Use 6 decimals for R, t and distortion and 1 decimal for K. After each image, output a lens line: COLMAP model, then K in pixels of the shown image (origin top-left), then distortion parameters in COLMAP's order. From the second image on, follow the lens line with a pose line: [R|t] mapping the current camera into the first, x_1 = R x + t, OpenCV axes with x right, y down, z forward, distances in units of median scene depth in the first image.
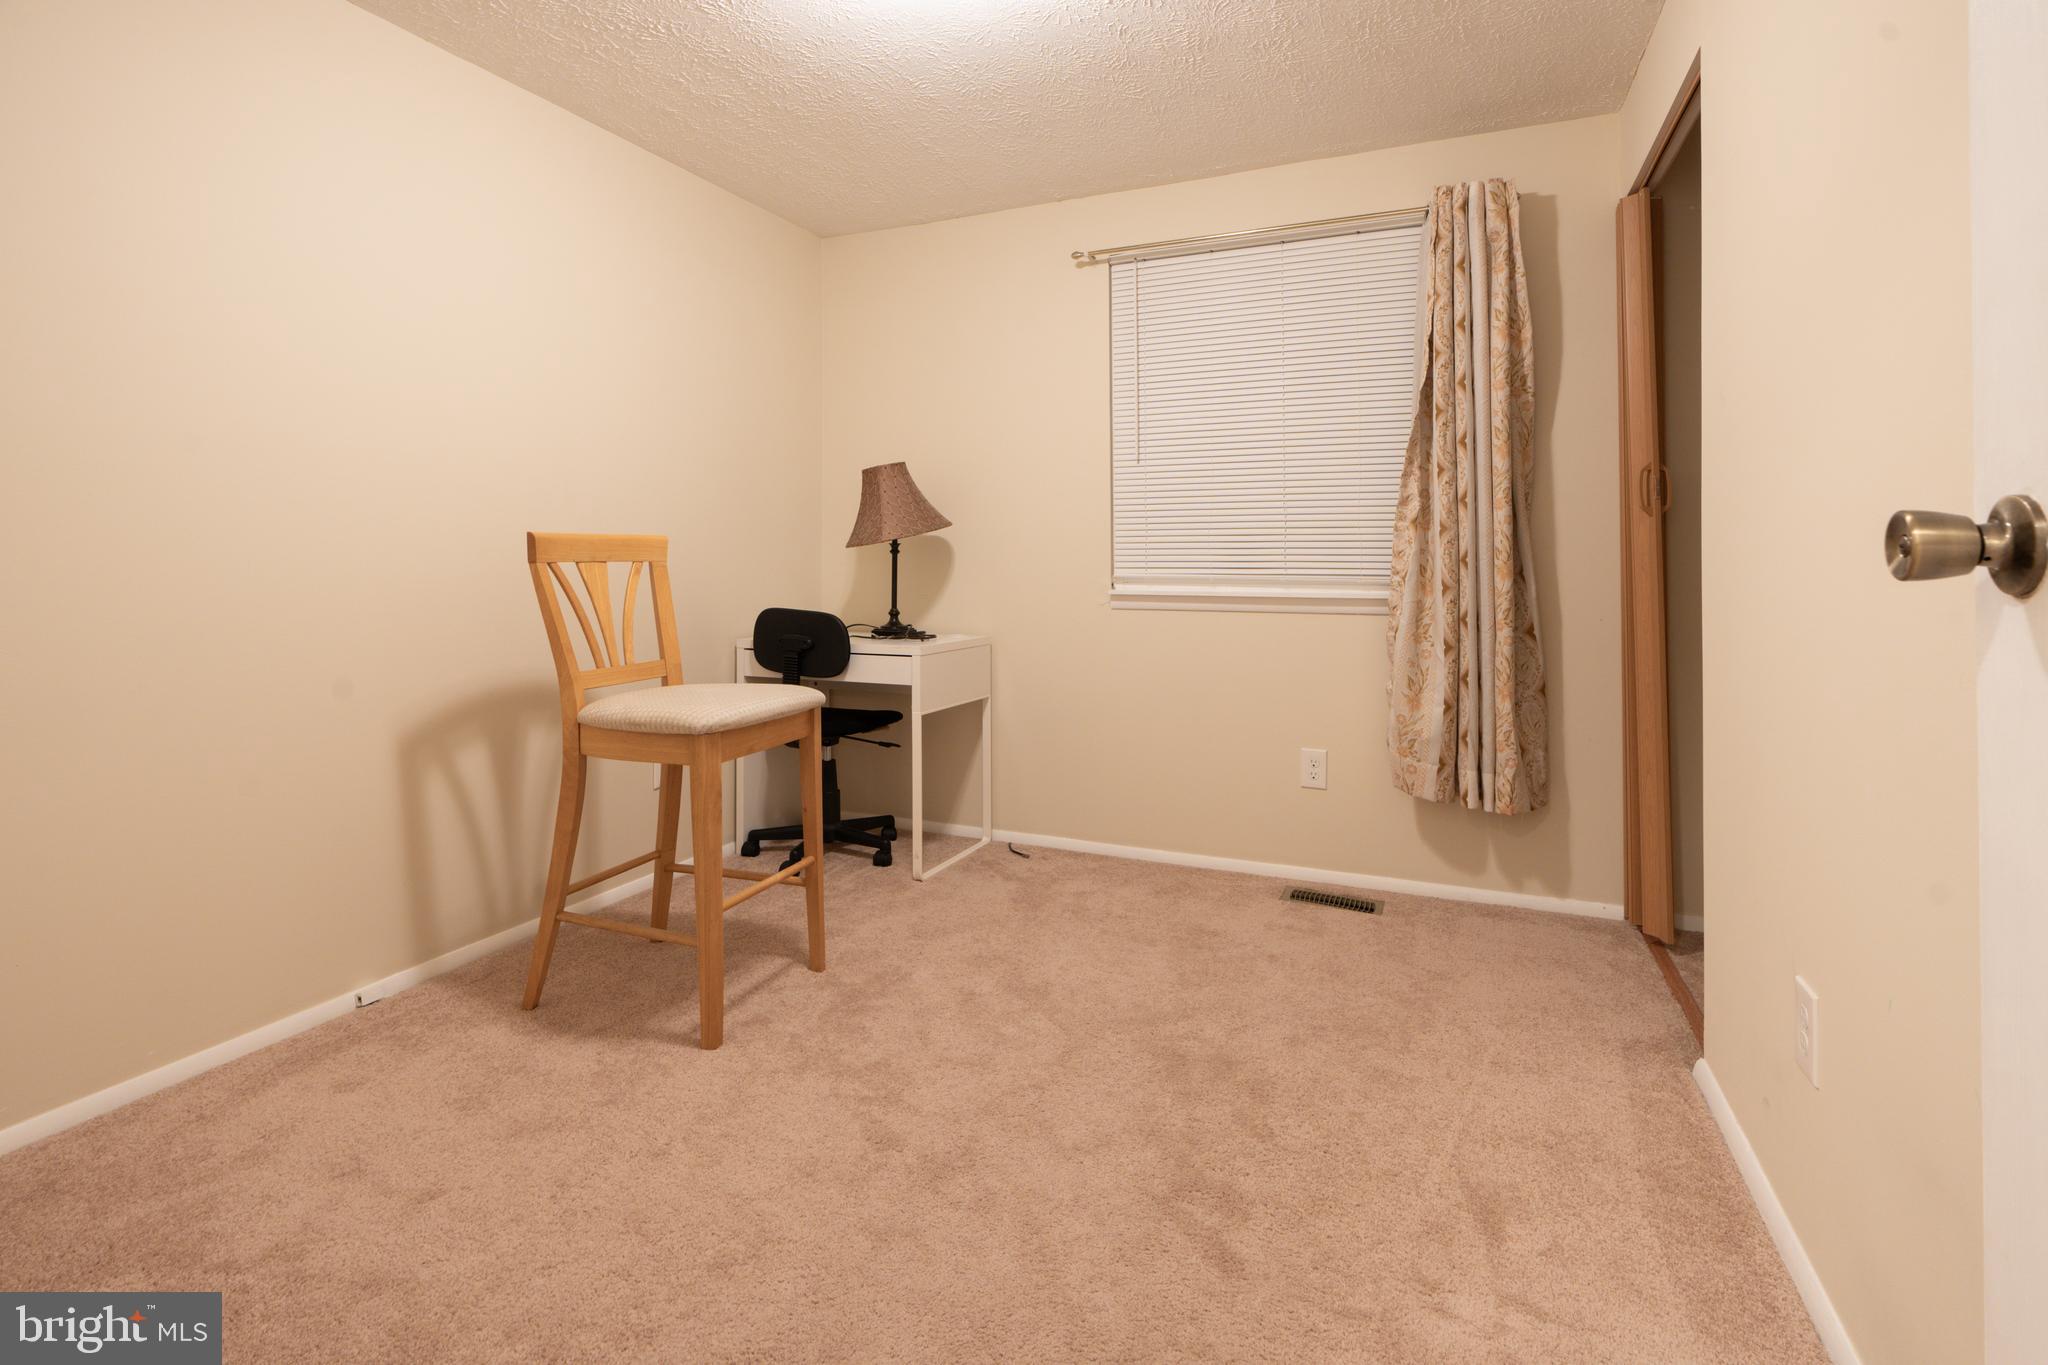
lens RADIAL K [[966.6, 0, 1021.5], [0, 966.6, 544.9], [0, 0, 1]] dist [0.001703, 0.000673]
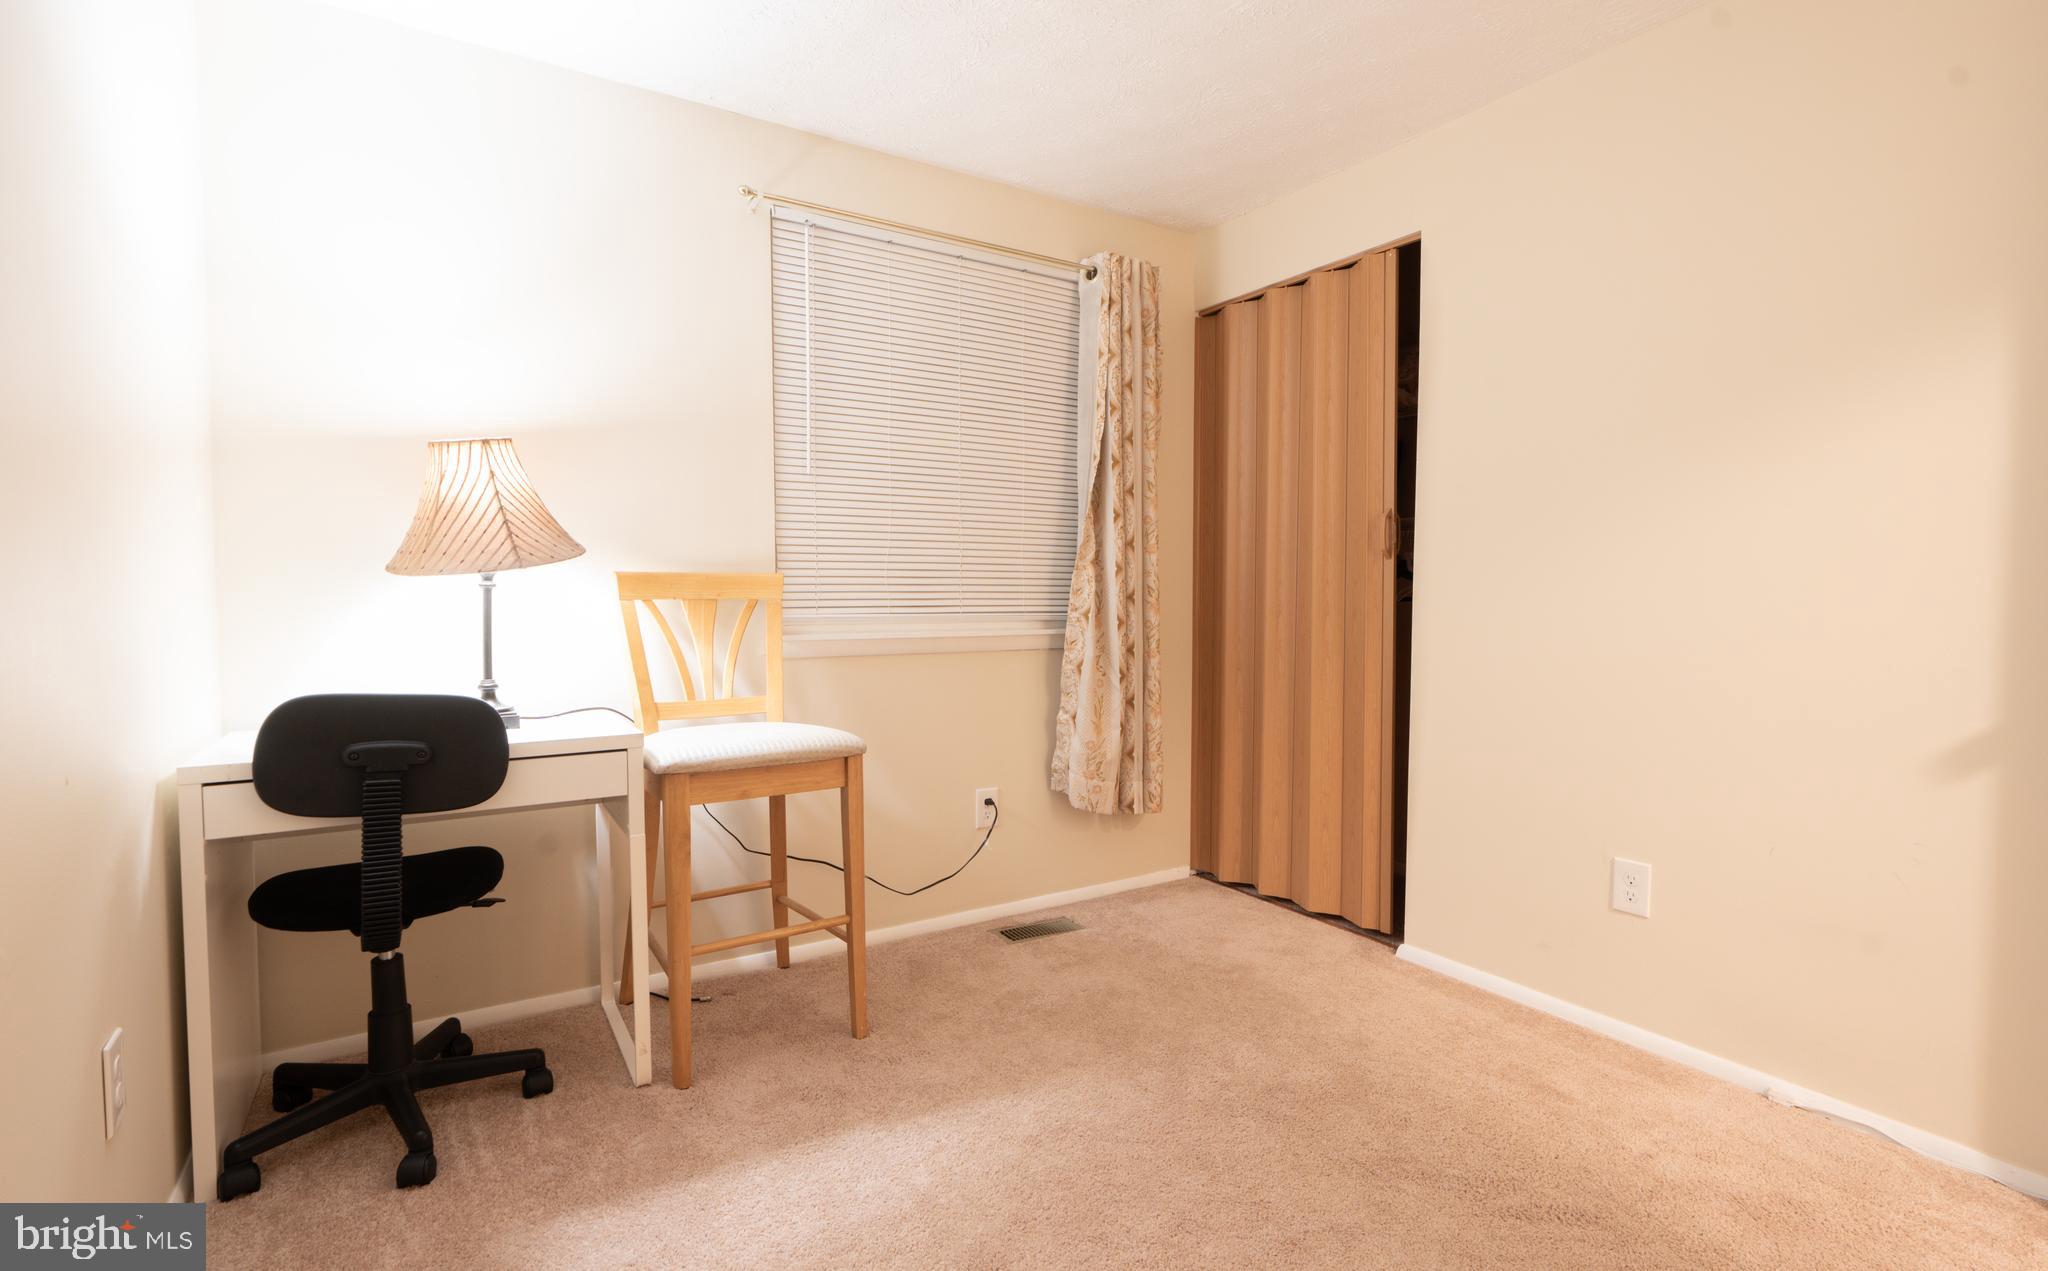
lens RADIAL K [[949.9, 0, 1024.0], [0, 949.9, 635.5], [0, 0, 1]] dist [-0.001150, -0.000114]
pose [[0.564932, -0.033168, 0.824471, -0.522734], [-0.006123, 0.998996, 0.044385, 0.011804], [-0.825115, -0.030122, 0.564161, 0.472081]]
